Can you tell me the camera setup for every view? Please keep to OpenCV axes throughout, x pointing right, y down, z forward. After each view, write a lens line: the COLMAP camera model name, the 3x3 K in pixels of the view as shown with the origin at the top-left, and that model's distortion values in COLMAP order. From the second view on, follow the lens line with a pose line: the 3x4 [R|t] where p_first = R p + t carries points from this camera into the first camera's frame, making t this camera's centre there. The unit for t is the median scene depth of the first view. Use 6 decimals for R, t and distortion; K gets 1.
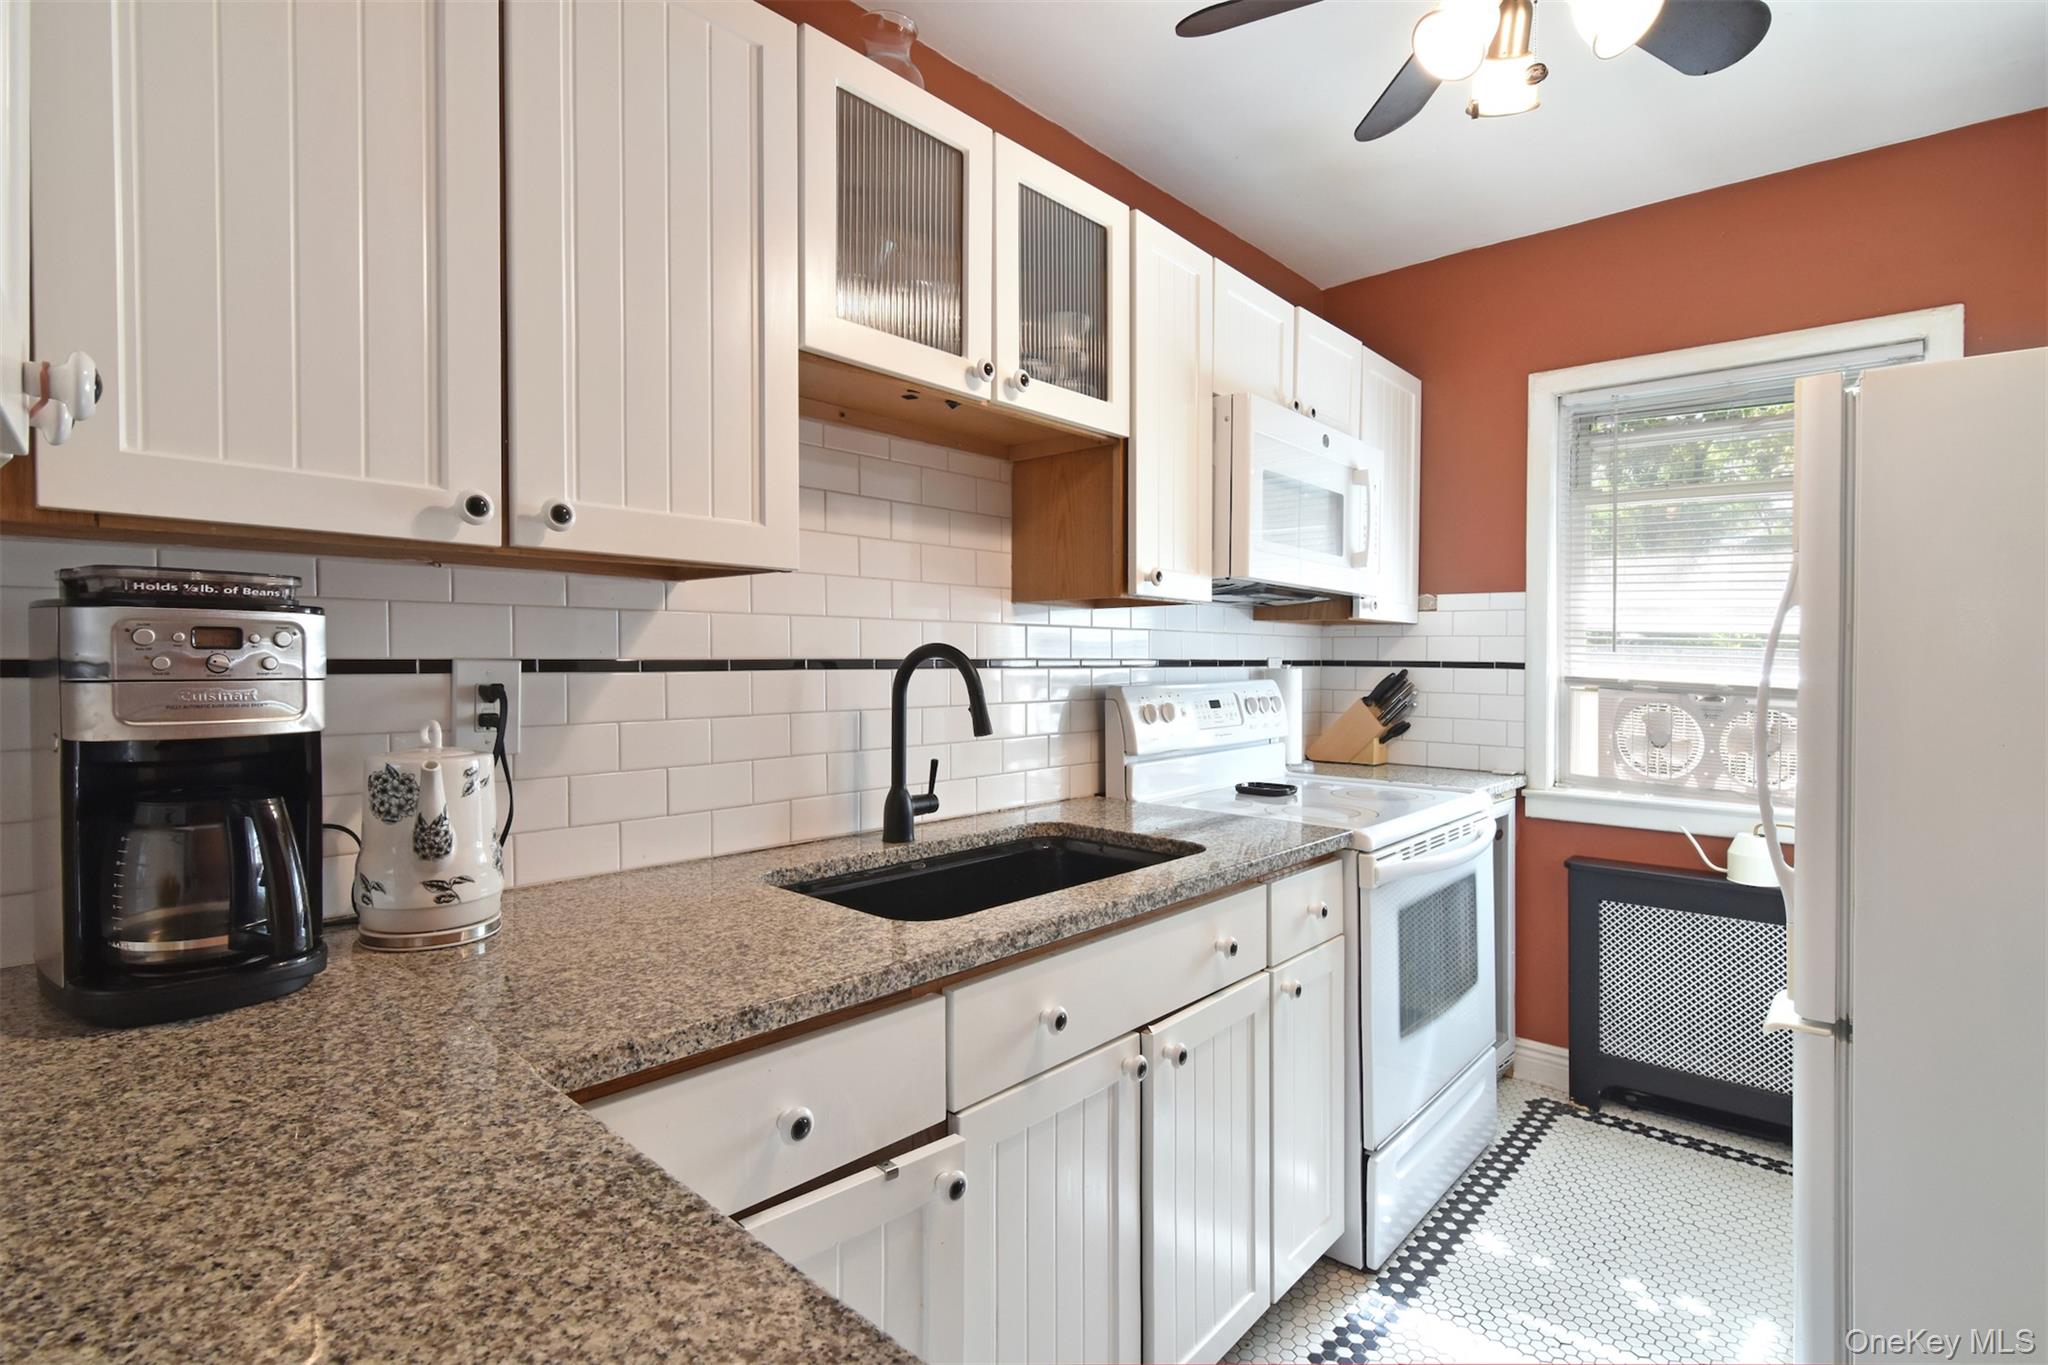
lens RADIAL K [[996.5, 0, 1046.1], [0, 996.5, 667.0], [0, 0, 1]] dist [0.037124, 0.000105]
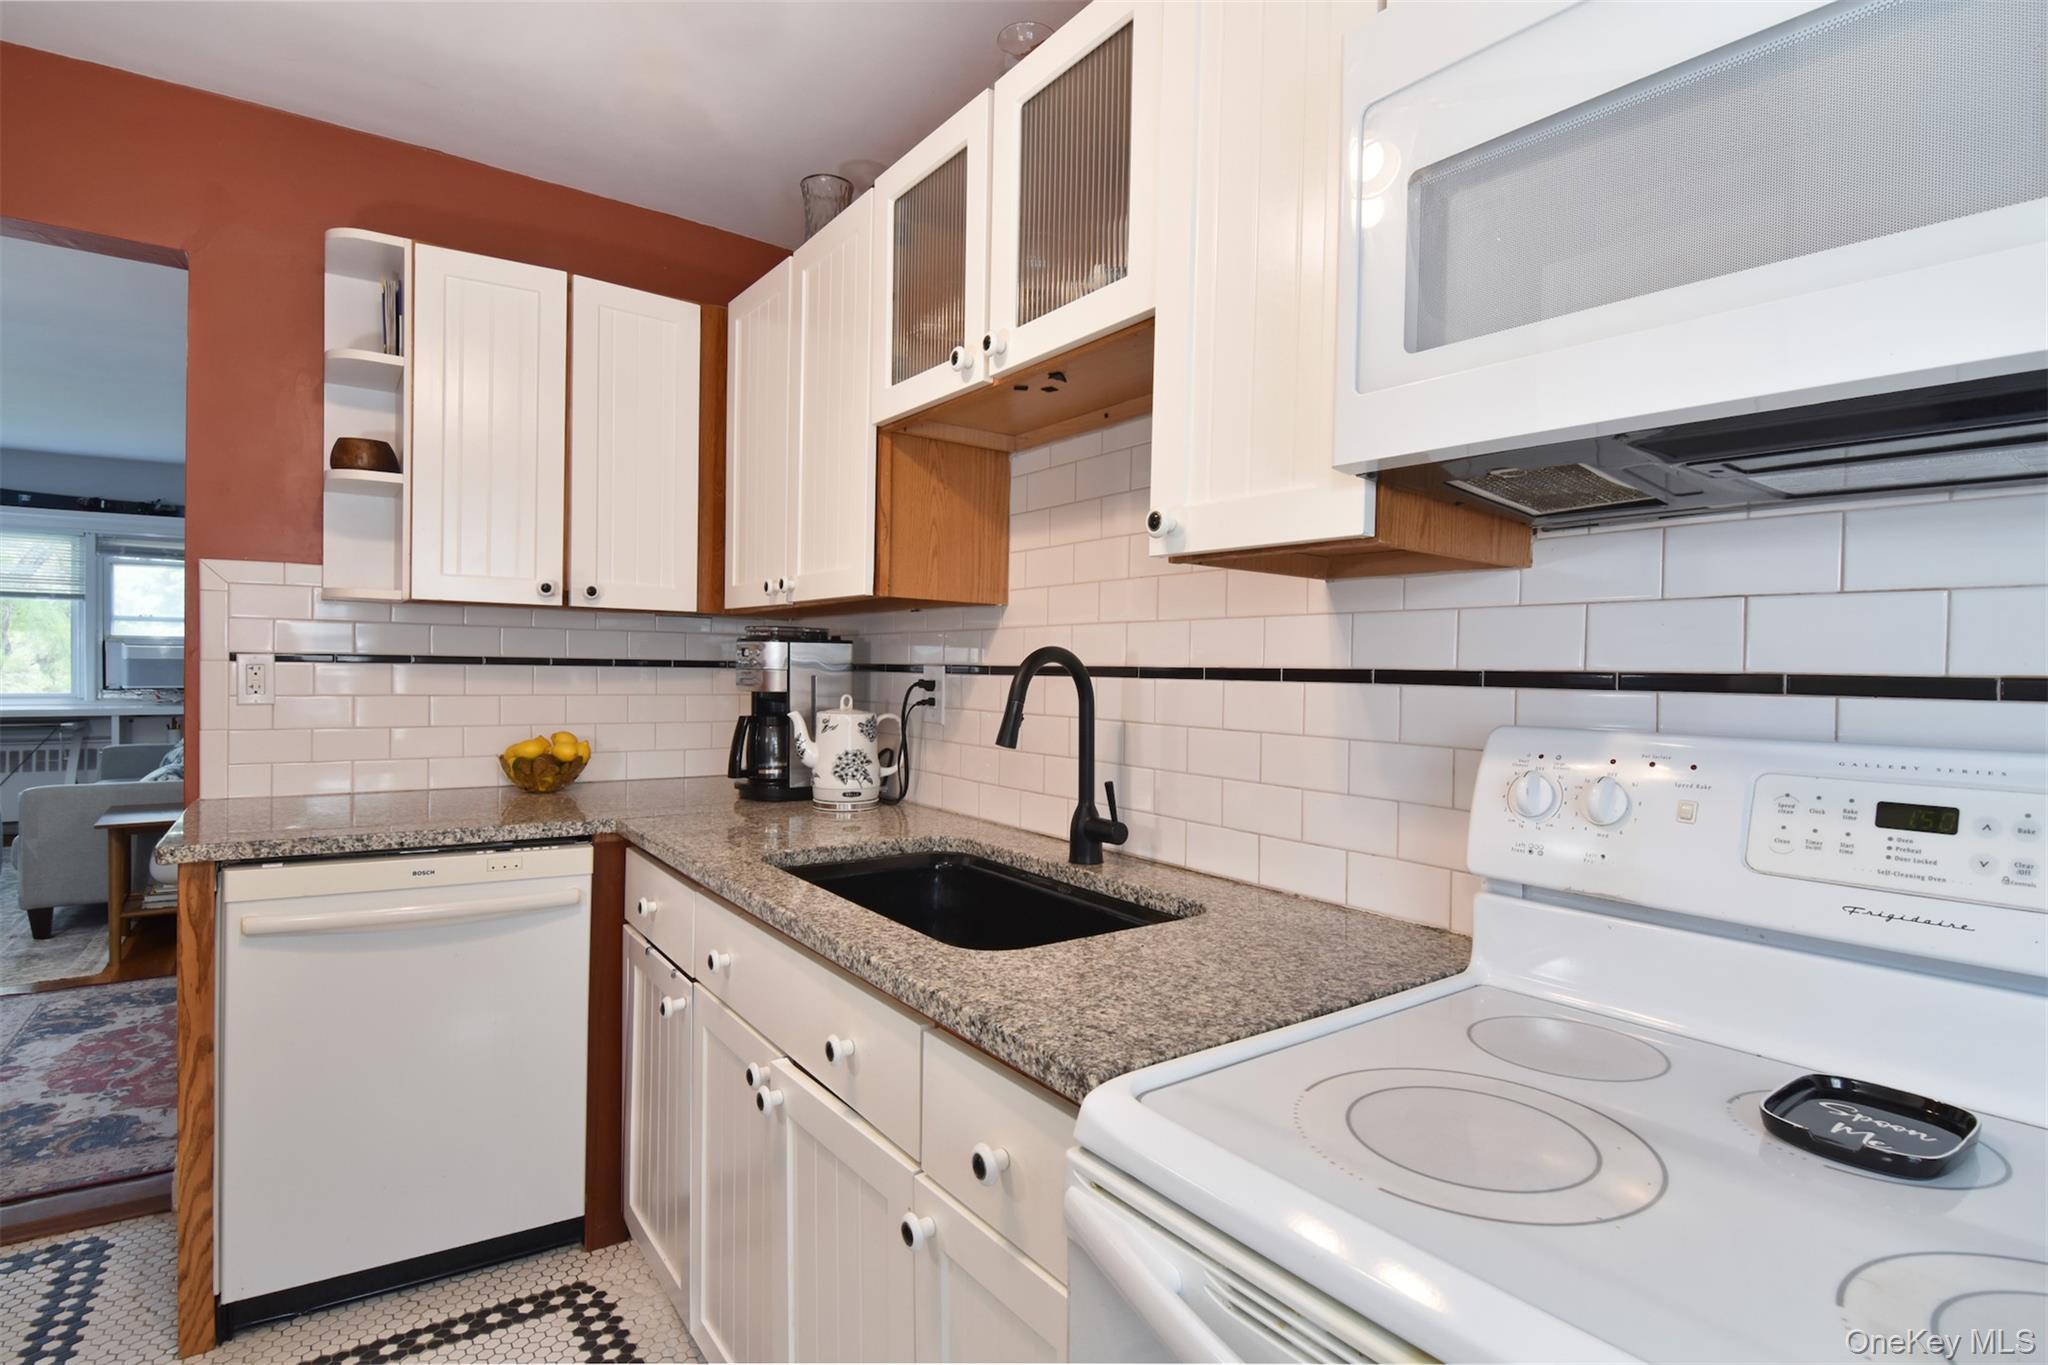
lens RADIAL K [[994.3, 0, 1028.6], [0, 994.3, 691.0], [0, 0, 1]] dist [-0.020244, -0.000046]
pose [[-0.228224, 0.017206, -0.973457, 0.500777], [-0.021261, 0.999517, 0.022651, -0.002833], [0.973377, 0.025866, -0.227748, 0.761258]]
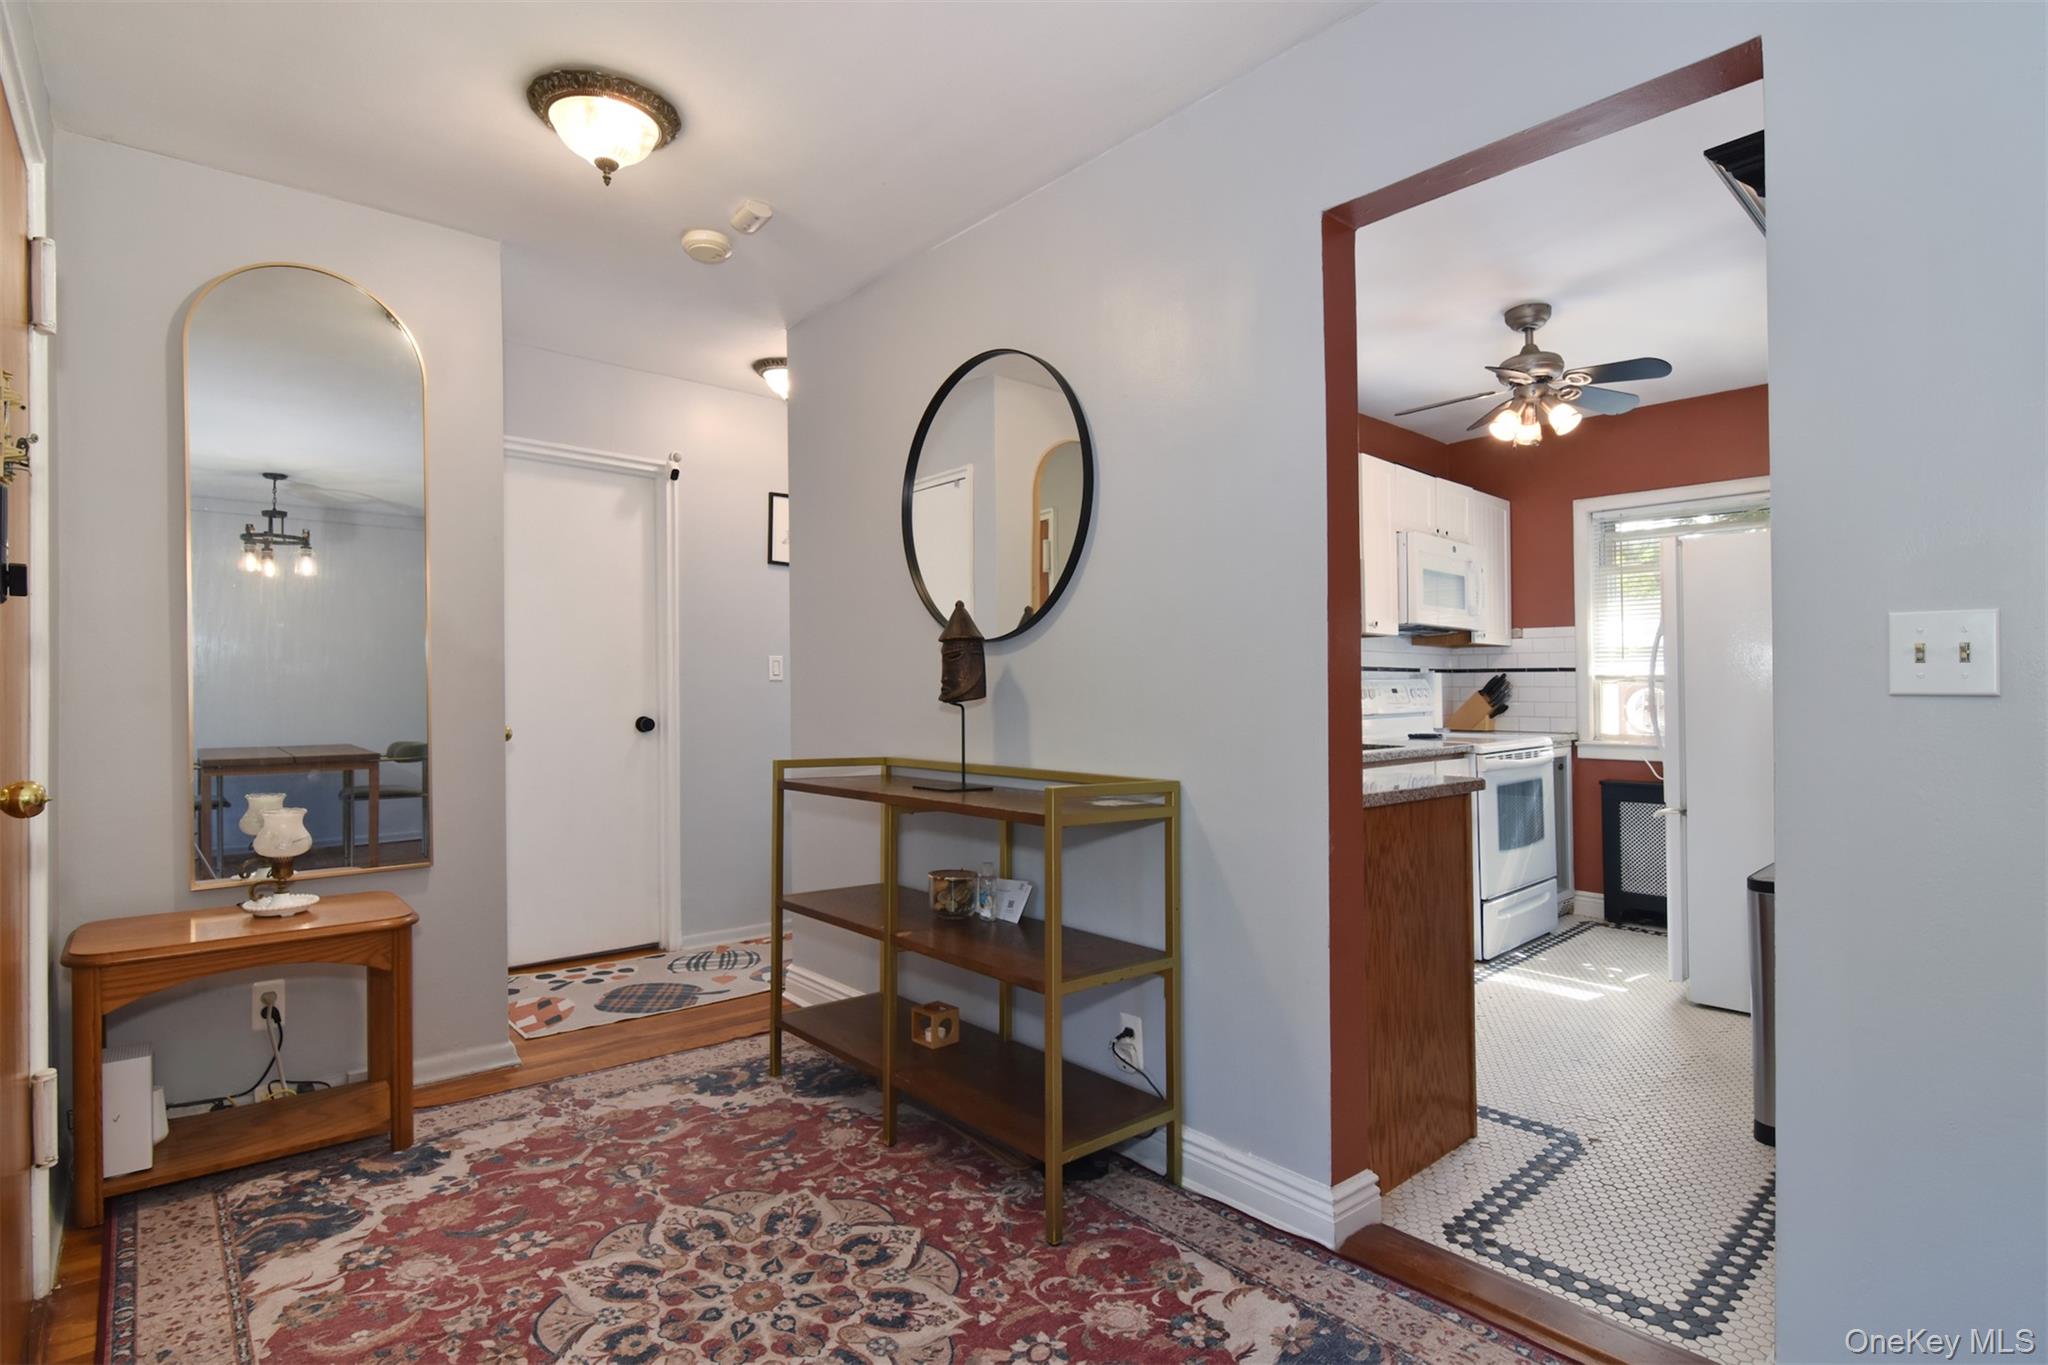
lens RADIAL K [[994.3, 0, 1028.6], [0, 994.3, 691.0], [0, 0, 1]] dist [-0.020244, -0.000046]
pose [[0.992275, -0.015314, -0.123109, -0.262095], [0.013494, 0.999787, -0.015606, 0.054204], [0.123322, 0.013824, 0.992270, -0.853615]]
